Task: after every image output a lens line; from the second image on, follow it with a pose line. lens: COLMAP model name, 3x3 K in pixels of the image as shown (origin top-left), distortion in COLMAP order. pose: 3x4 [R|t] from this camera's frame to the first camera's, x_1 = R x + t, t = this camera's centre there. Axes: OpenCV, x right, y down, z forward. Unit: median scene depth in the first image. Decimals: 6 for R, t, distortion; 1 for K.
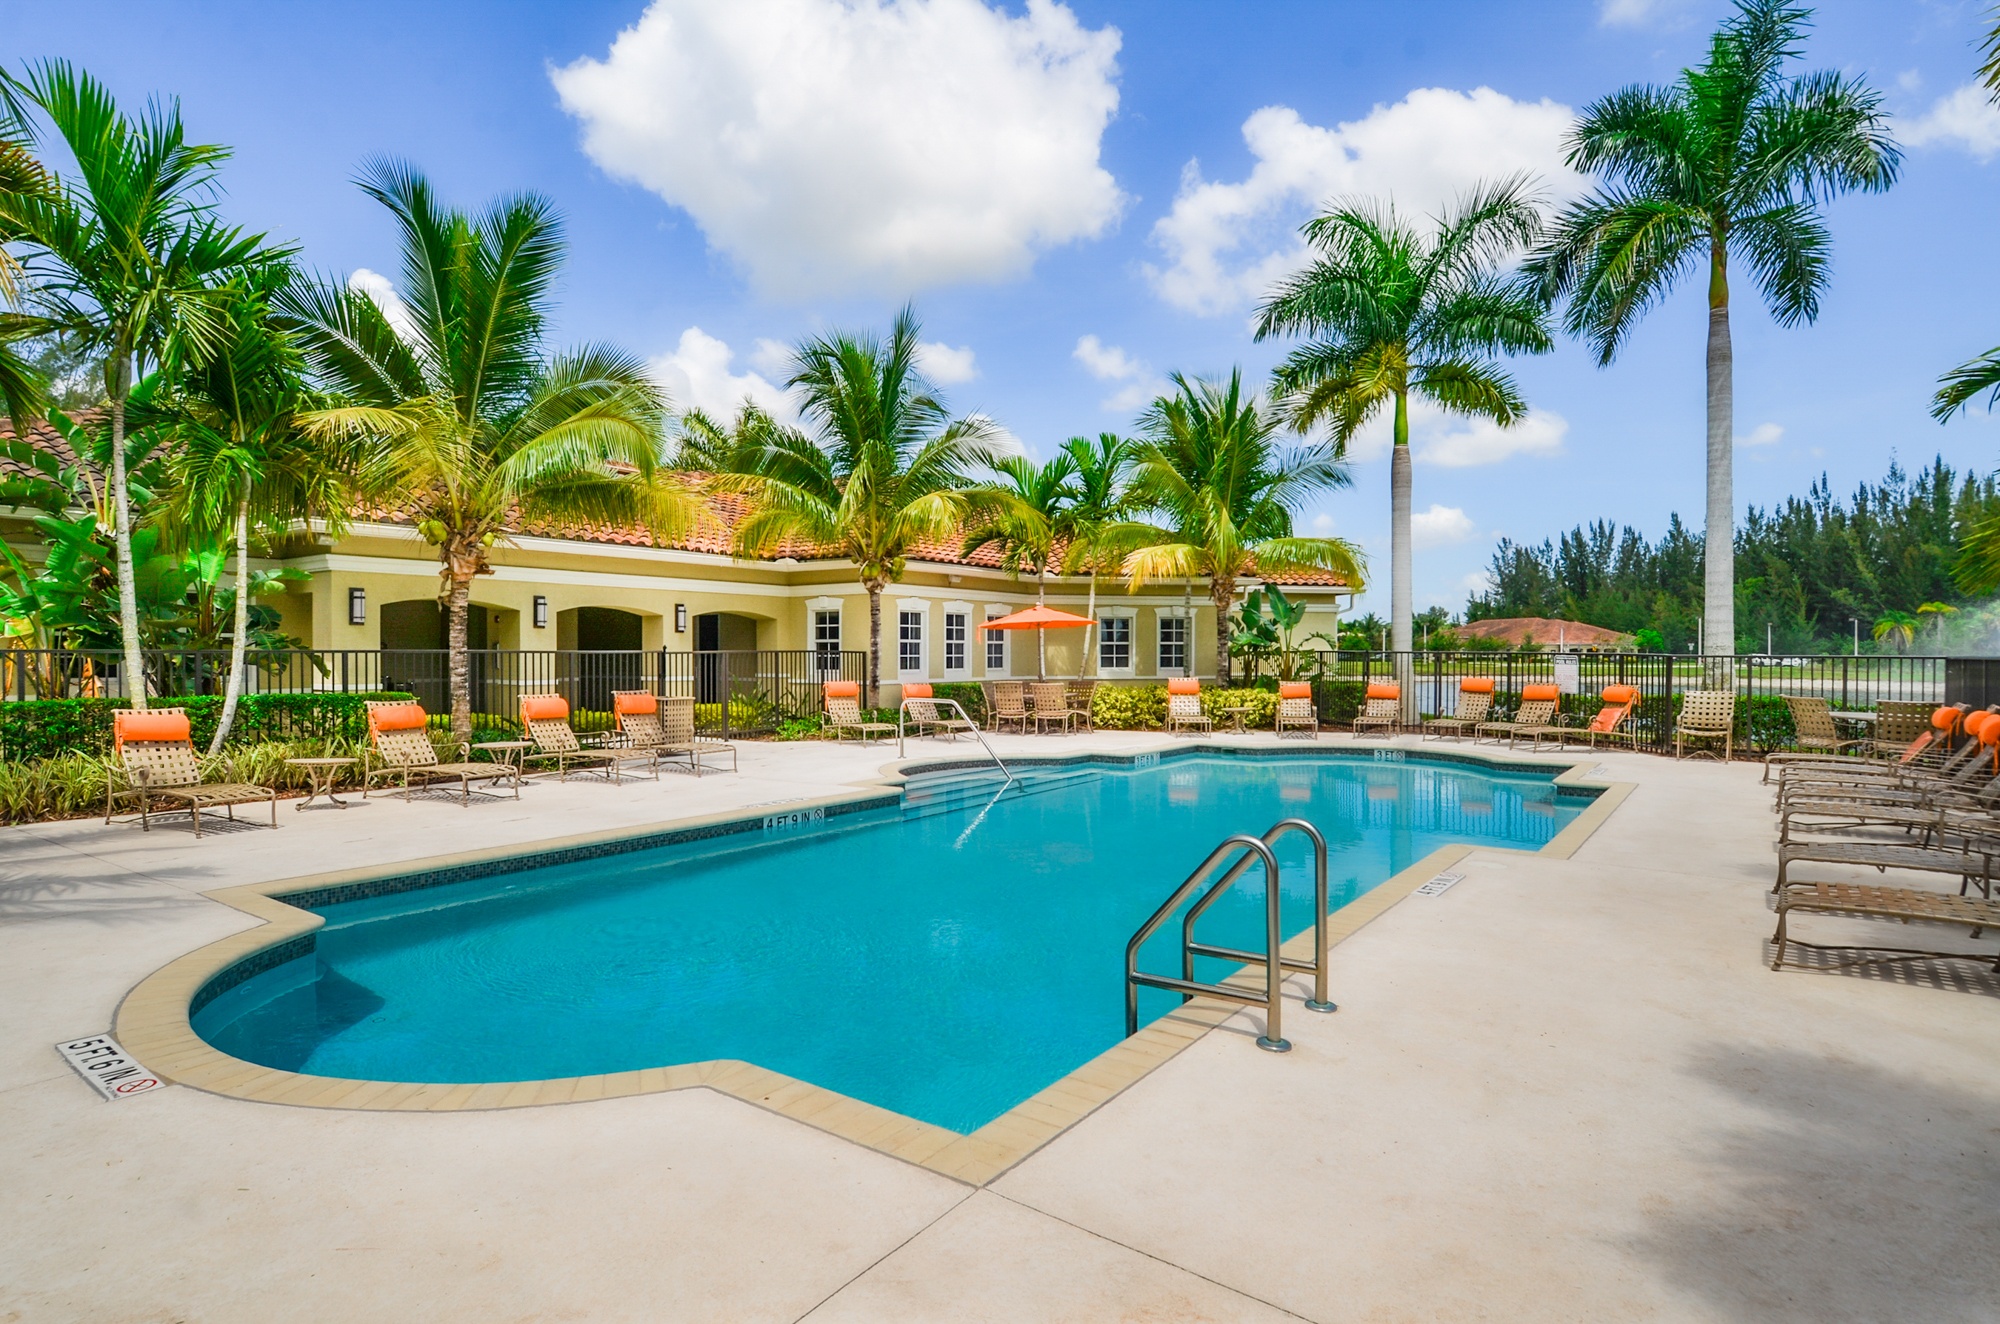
lens RADIAL K [[1054.8, 0, 1000.0], [0, 1054.8, 662.0], [0, 0, 1]] dist [0.006136, -0.019488]
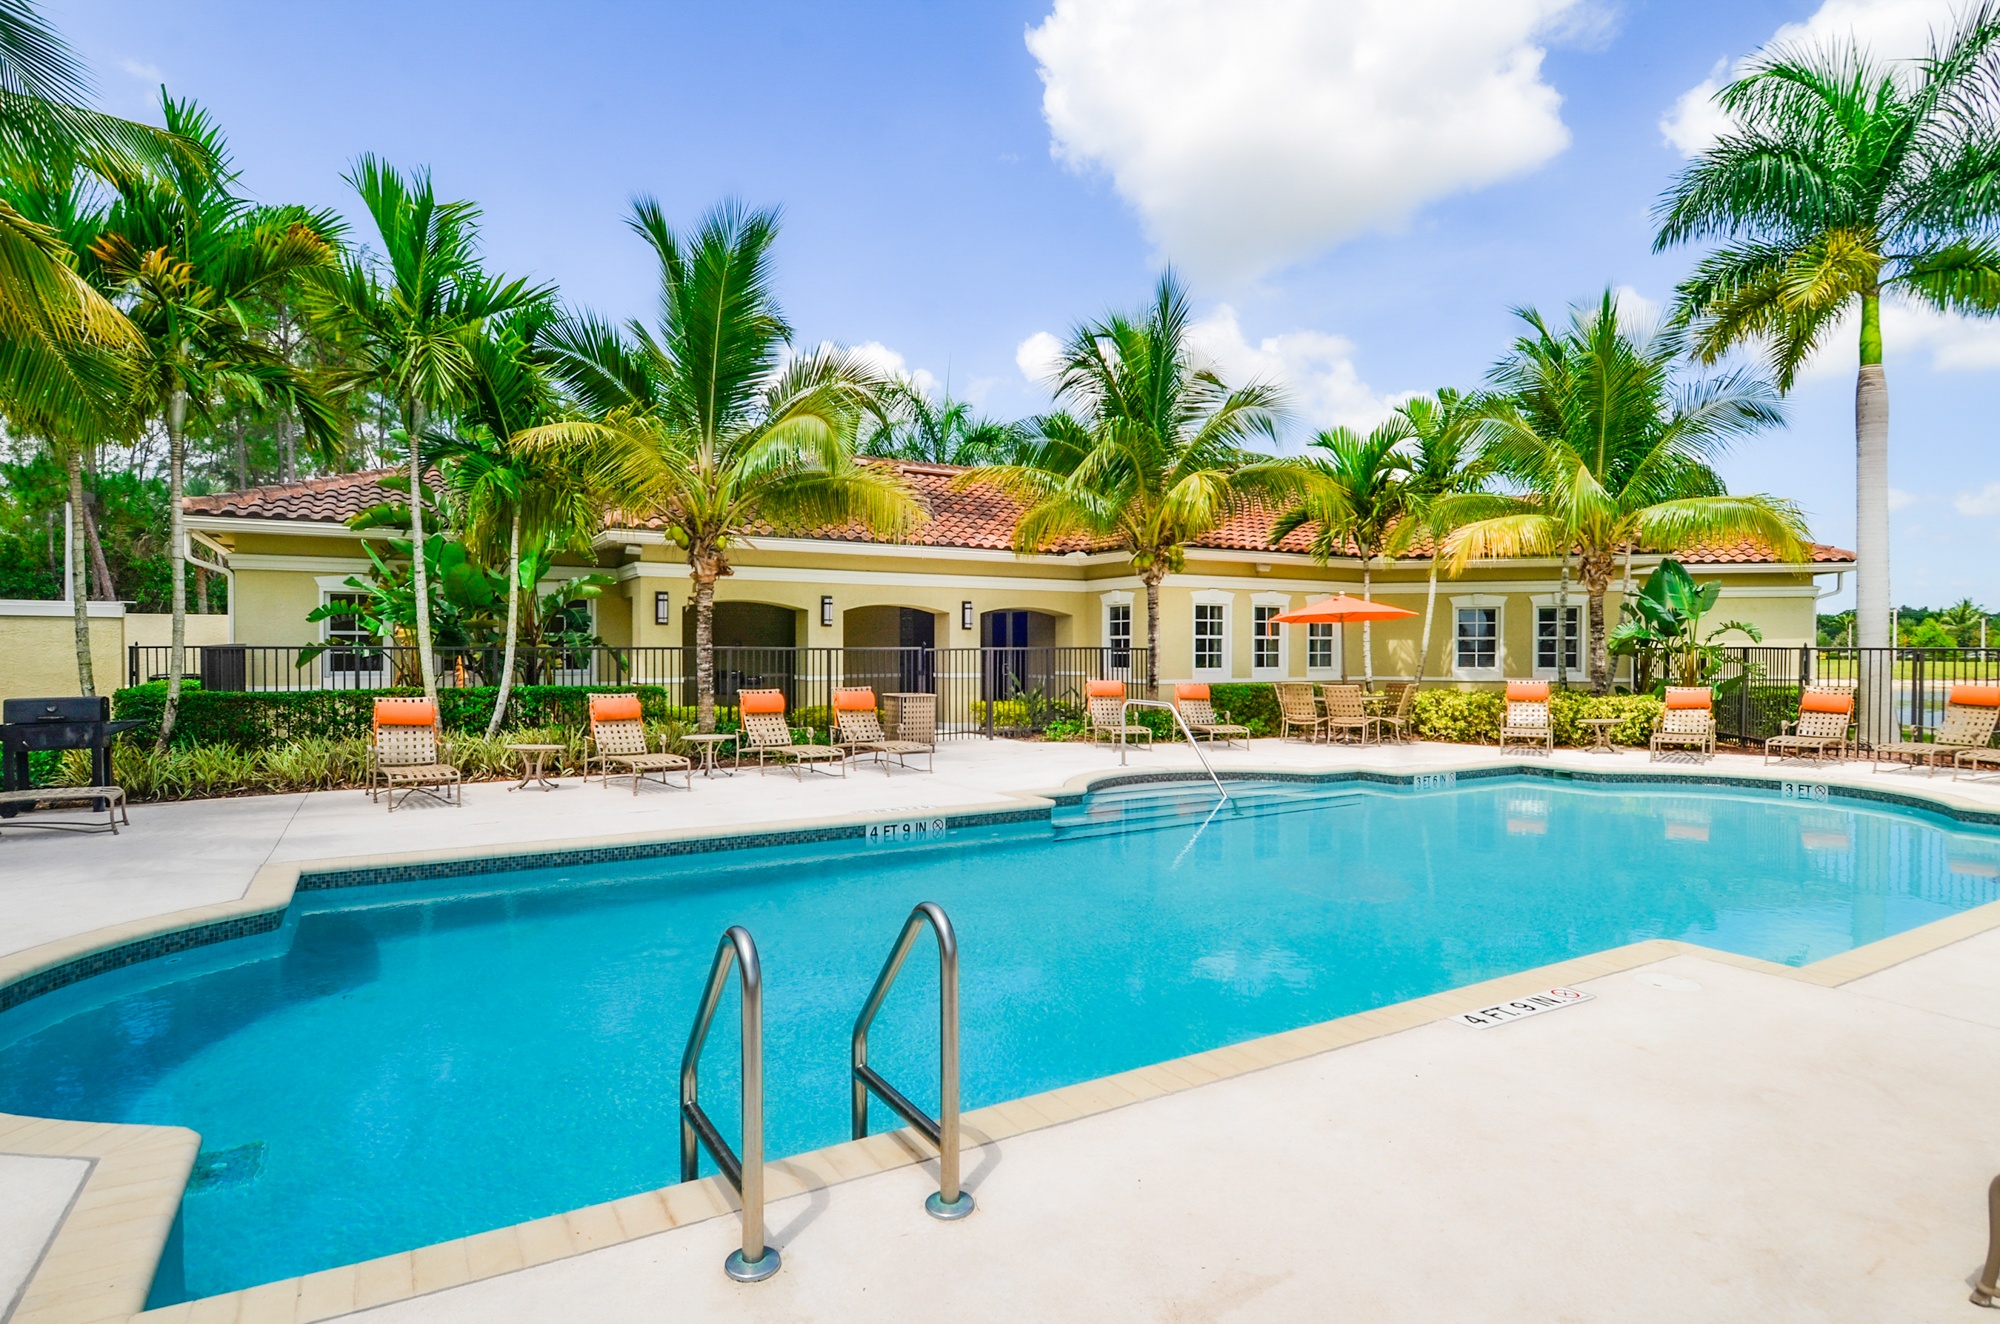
lens RADIAL K [[1054.8, 0, 1000.0], [0, 1054.8, 662.0], [0, 0, 1]] dist [0.006136, -0.019488]
pose [[0.914335, 0.004361, -0.404936, 0.130696], [-0.003428, 0.999990, 0.003029, -0.000231], [0.404945, -0.001381, 0.914340, 0.096645]]
